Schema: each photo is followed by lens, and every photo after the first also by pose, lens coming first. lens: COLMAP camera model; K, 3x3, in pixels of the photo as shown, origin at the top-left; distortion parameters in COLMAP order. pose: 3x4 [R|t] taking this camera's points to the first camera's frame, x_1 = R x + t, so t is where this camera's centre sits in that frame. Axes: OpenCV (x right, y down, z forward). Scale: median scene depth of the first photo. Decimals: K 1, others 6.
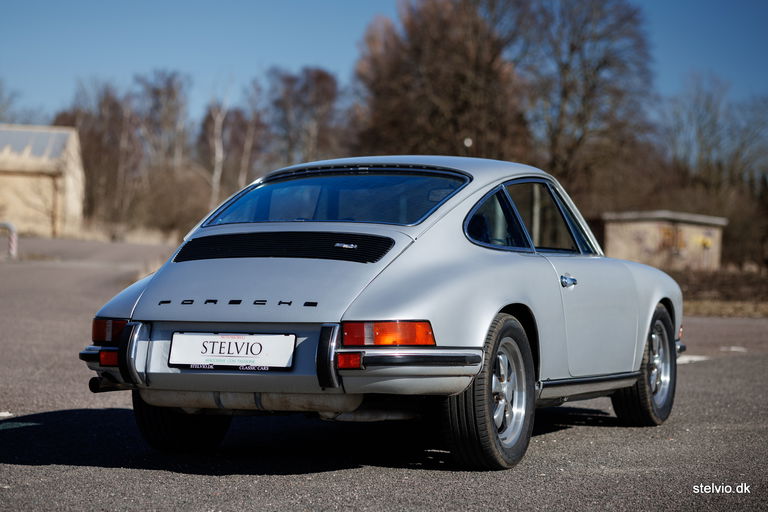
lens RADIAL K [[1809.6, 0, 384.4], [0, 1809.6, 259.7], [0, 0, 1]] dist [0.042540, 0.000000]
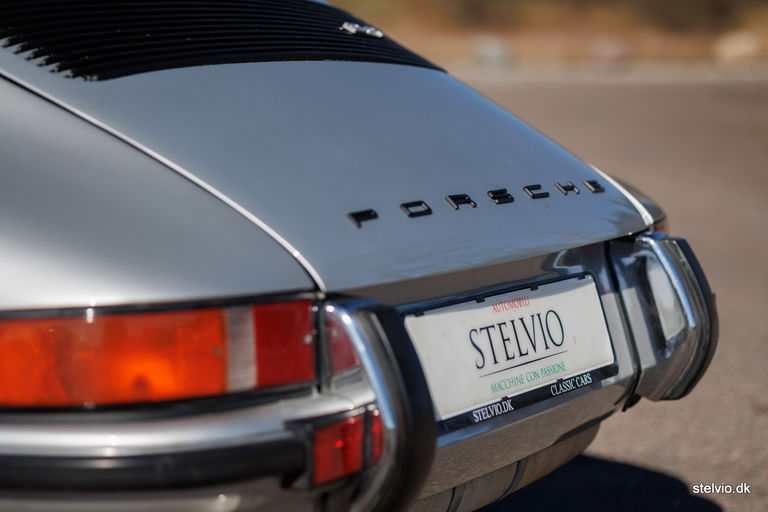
lens RADIAL K [[1809.6, 0, 384.6], [0, 1809.6, 256.4], [0, 0, 1]] dist [0.042540, 0.000000]
pose [[0.140104, -0.090717, 0.985972, -0.406335], [0.015475, 0.995873, 0.089429, 0.004808], [-0.990016, 0.002729, 0.140929, 0.975244]]
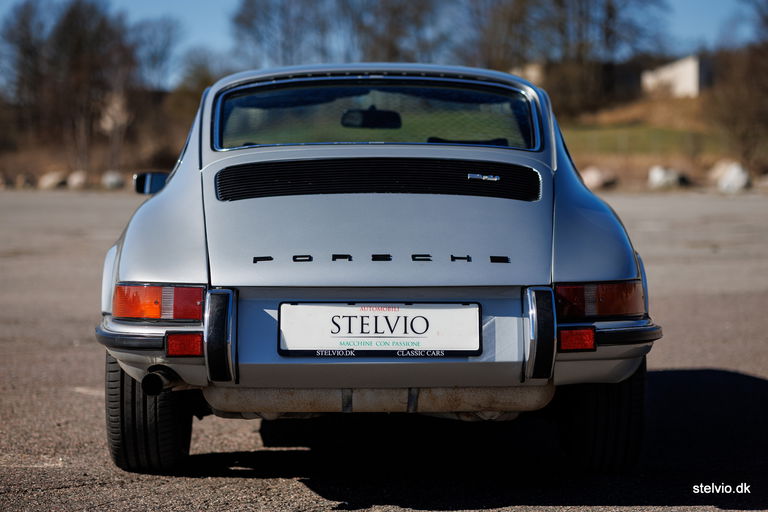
lens RADIAL K [[1809.6, 0, 383.0], [0, 1809.6, 256.7], [0, 0, 1]] dist [0.042540, 0.000000]
pose [[0.924507, -0.010697, 0.381016, -0.343435], [-0.000122, 0.999598, 0.028360, 0.003512], [-0.381166, -0.026265, 0.924133, 0.365144]]
